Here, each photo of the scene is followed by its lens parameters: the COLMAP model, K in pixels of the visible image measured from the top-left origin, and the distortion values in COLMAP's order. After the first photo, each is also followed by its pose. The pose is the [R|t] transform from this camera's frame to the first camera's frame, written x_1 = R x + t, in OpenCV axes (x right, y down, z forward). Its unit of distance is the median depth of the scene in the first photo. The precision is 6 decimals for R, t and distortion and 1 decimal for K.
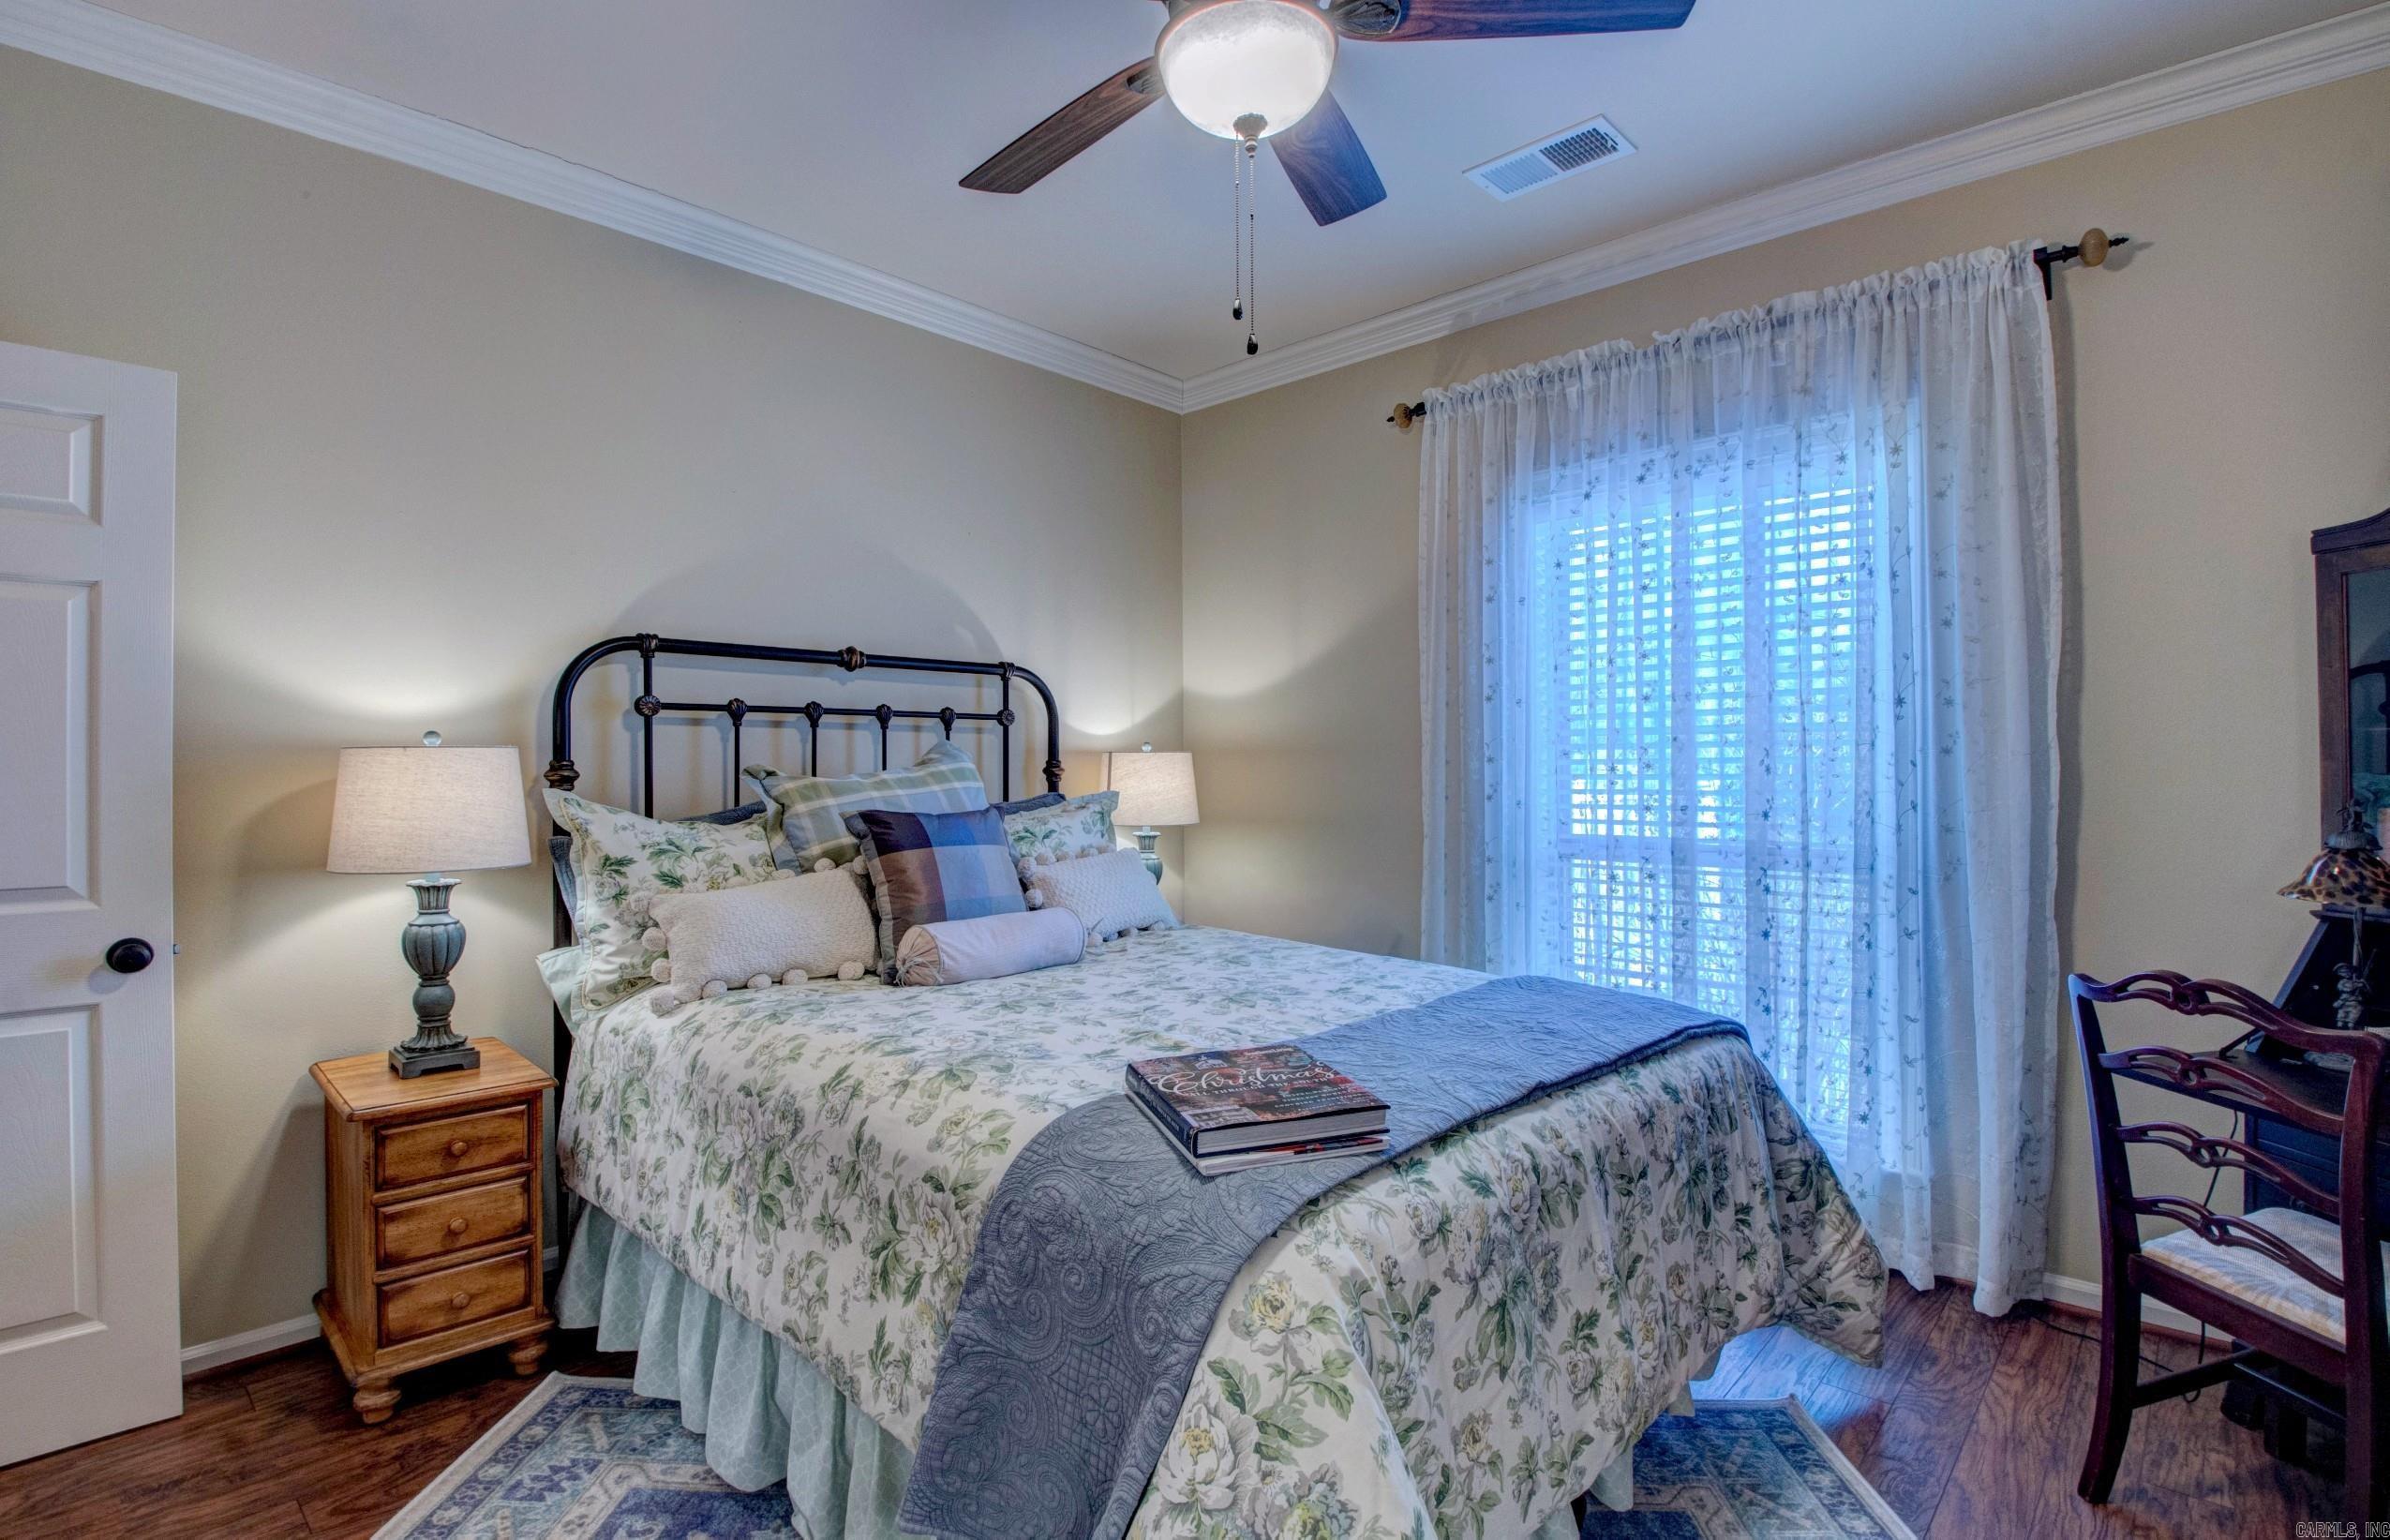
lens RADIAL K [[1125.5, 0, 1188.0], [0, 1125.5, 773.9], [0, 0, 1]] dist [-0.001481, -0.013000]
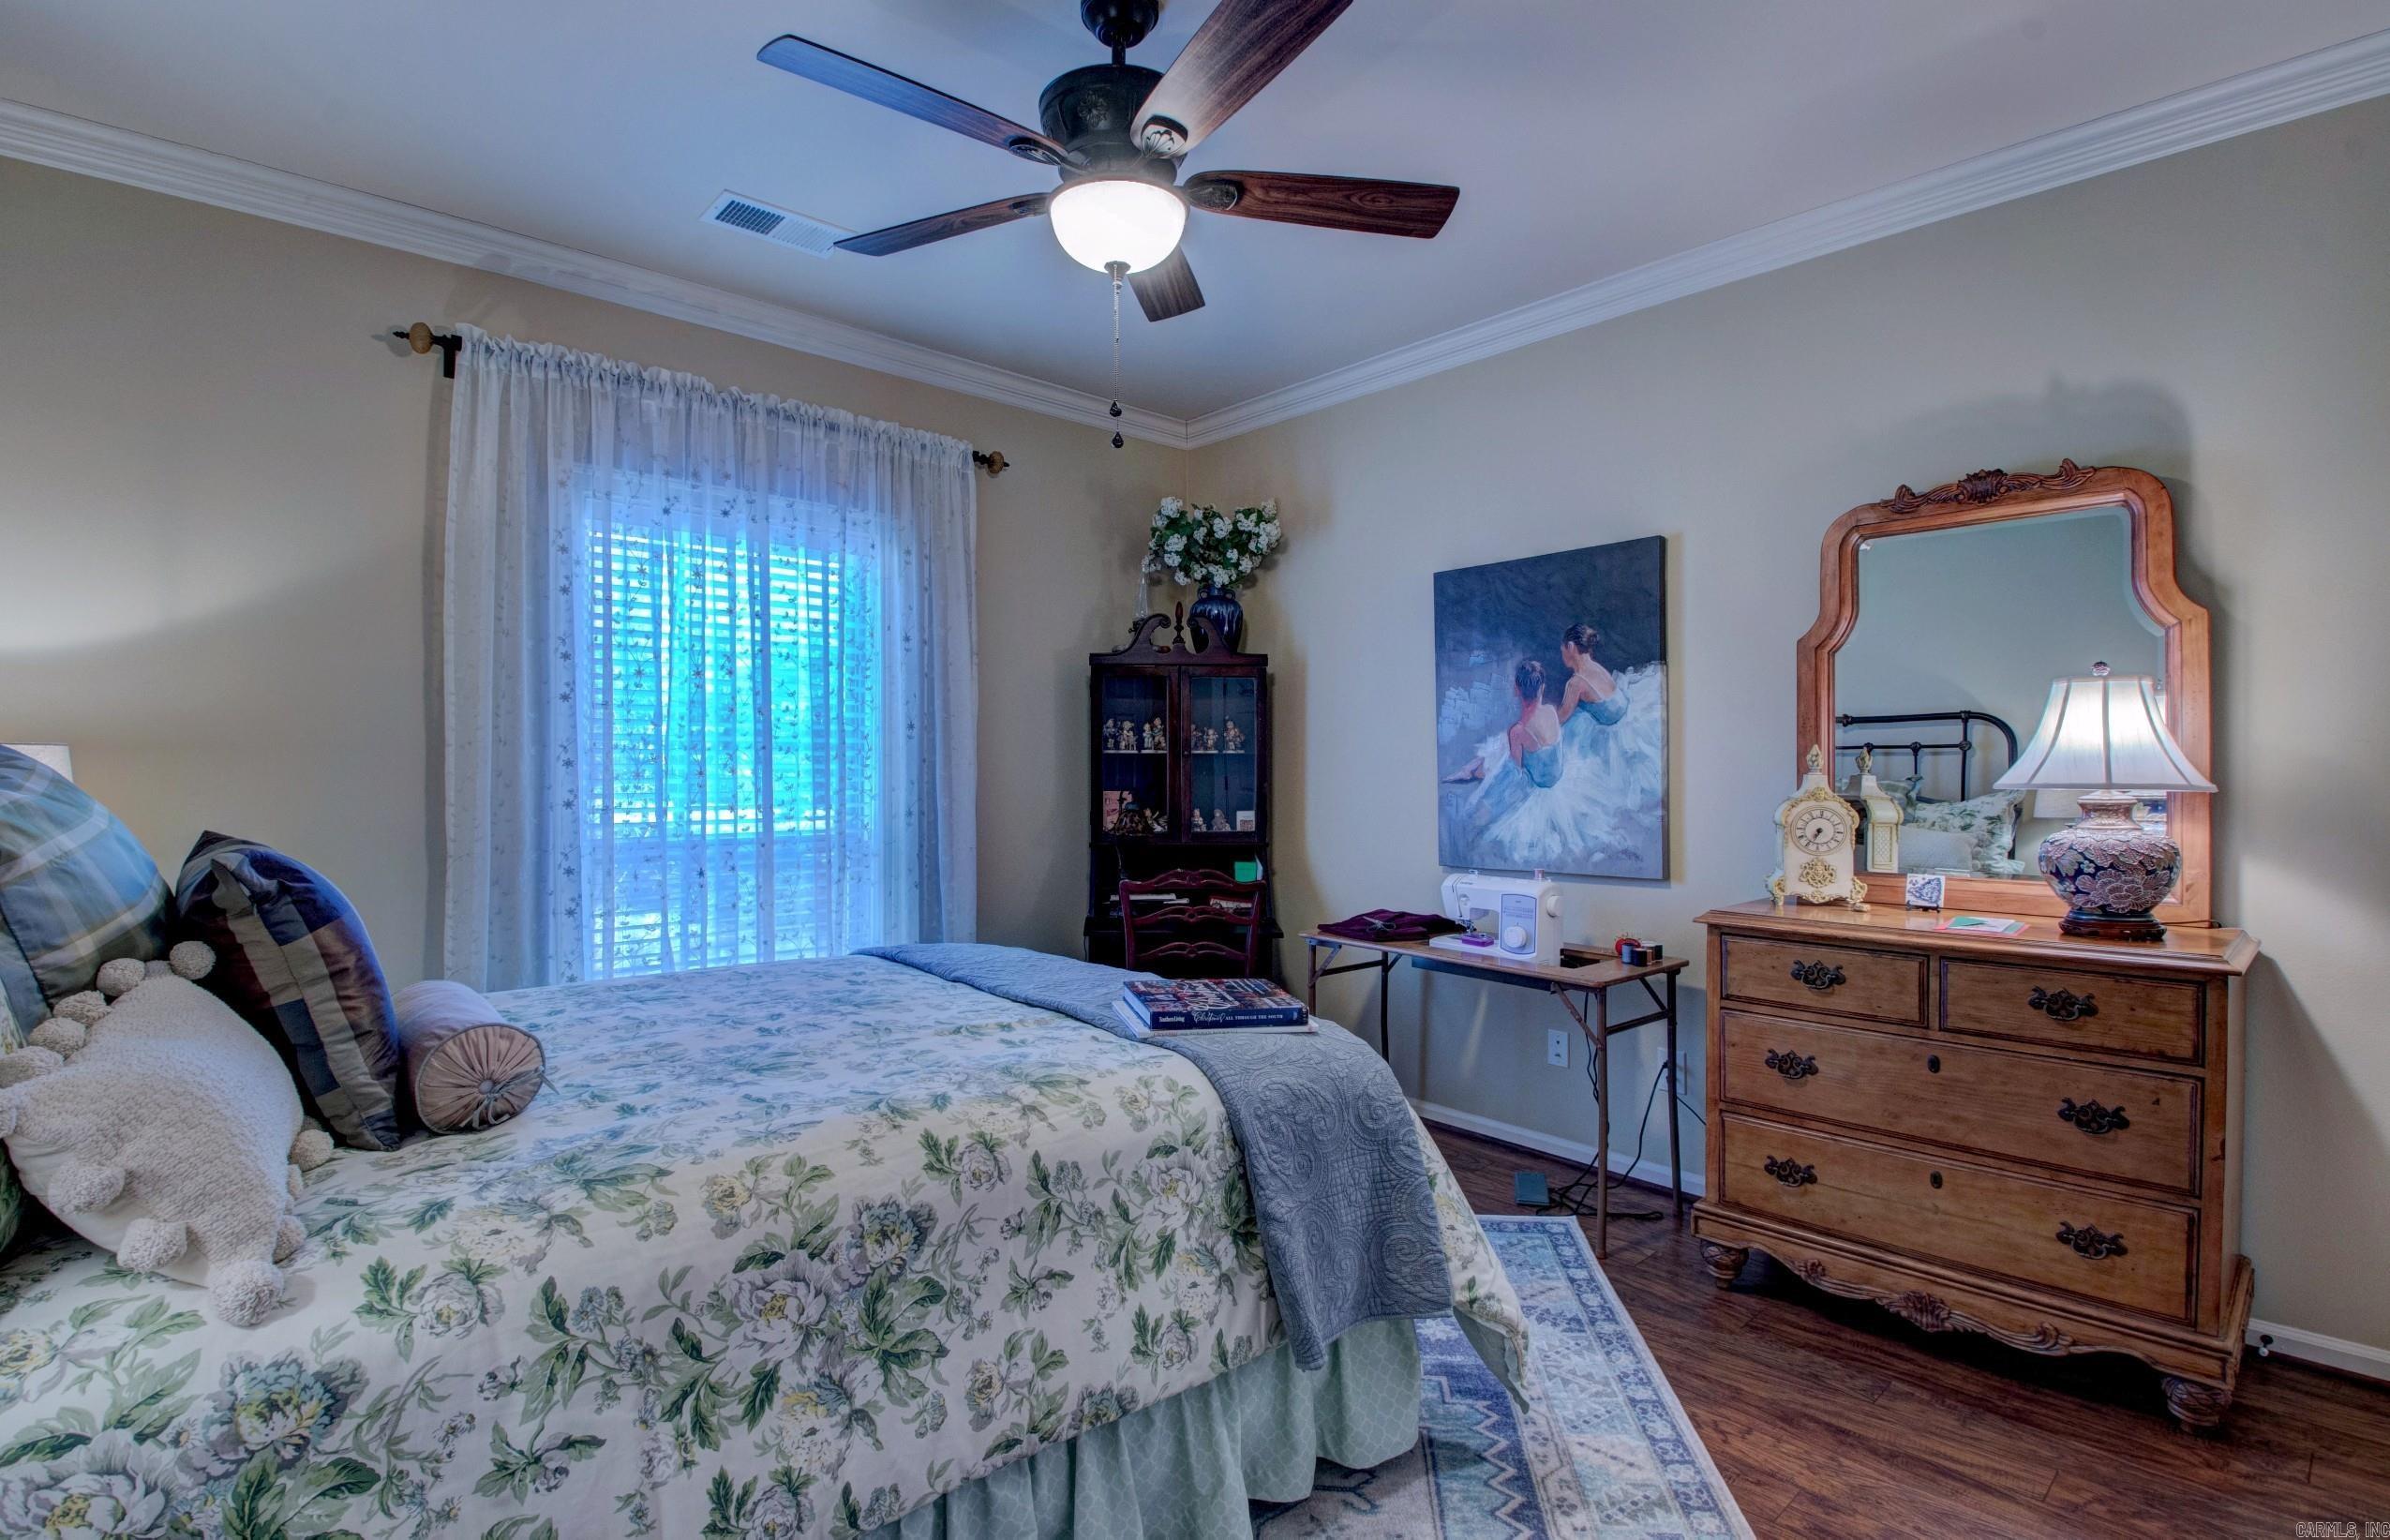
lens RADIAL K [[1125.5, 0, 1189.5], [0, 1125.5, 769.4], [0, 0, 1]] dist [-0.001481, -0.013000]
pose [[0.078554, 0.003433, 0.996904, -0.758236], [0.002552, 0.999990, -0.003645, -0.002615], [-0.996907, 0.002831, 0.078544, 0.509767]]
